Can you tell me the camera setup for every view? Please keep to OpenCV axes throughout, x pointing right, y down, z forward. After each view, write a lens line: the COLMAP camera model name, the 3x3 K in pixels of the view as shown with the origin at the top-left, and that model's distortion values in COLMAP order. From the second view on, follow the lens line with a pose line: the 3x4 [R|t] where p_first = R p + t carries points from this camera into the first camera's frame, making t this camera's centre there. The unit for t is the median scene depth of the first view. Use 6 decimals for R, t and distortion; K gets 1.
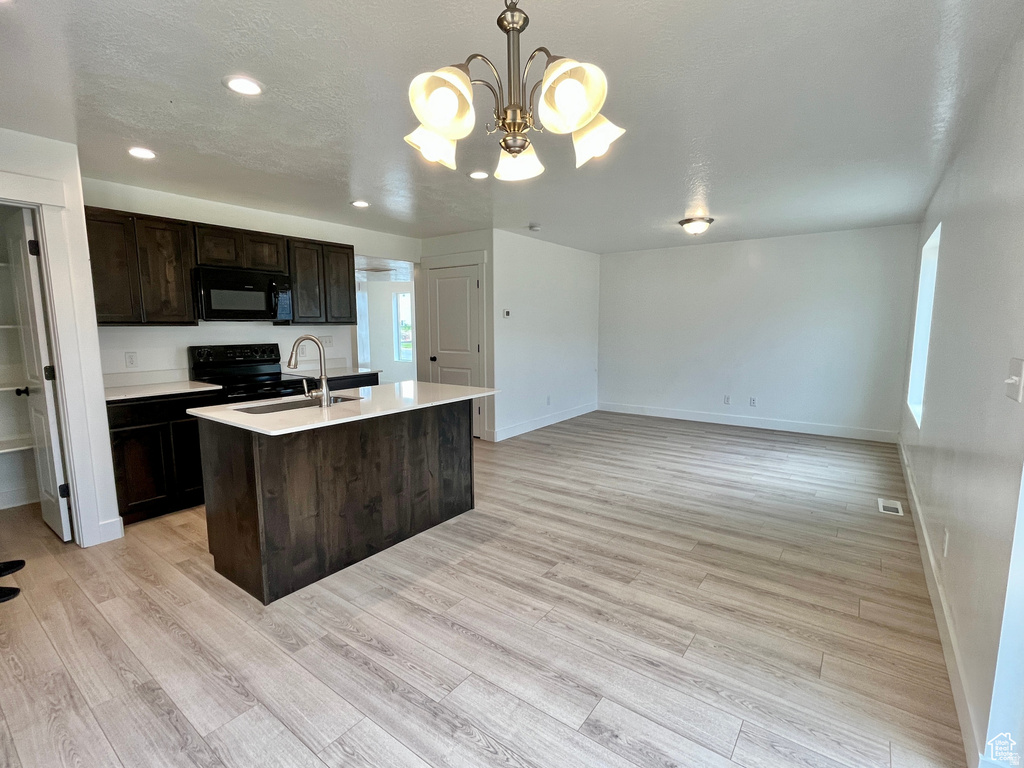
lens RADIAL K [[476.2, 0, 510.8], [0, 476.2, 382.2], [0, 0, 1]] dist [-0.006203, -0.000586]
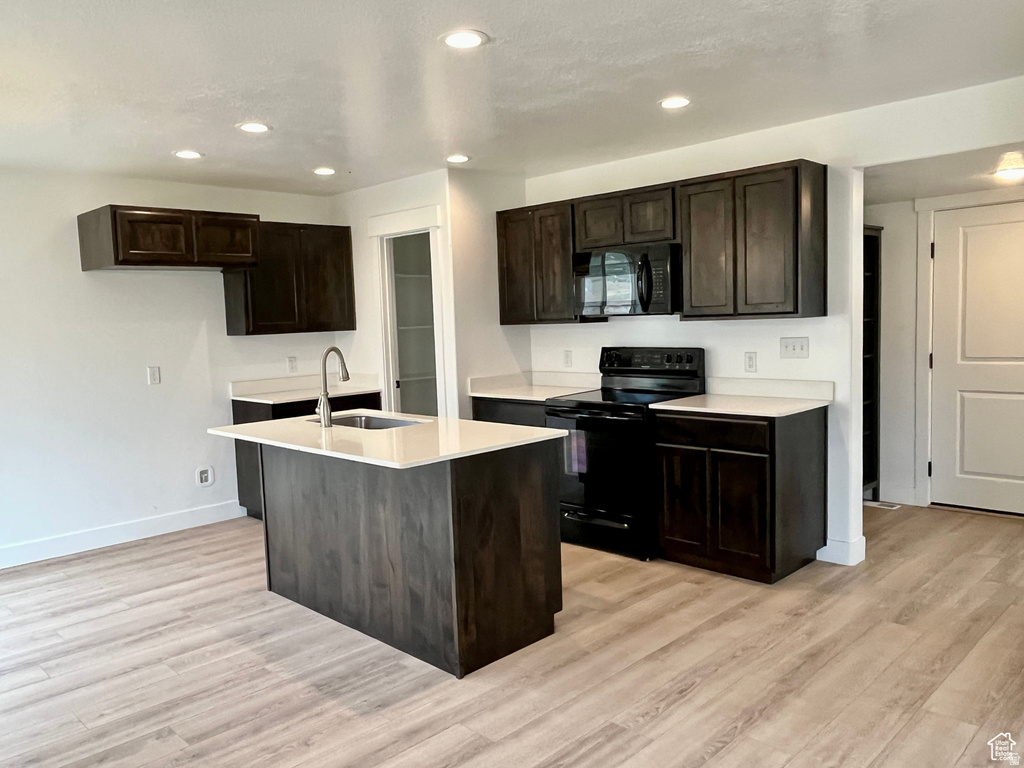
lens RADIAL K [[772.6, 0, 511.0], [0, 772.6, 386.4], [0, 0, 1]] dist [0.004366, -0.001790]
pose [[-0.144569, 0.102764, -0.984144, 0.884973], [-0.077887, 0.990325, 0.114851, -0.198424], [0.986425, 0.093256, -0.135167, 1.374027]]
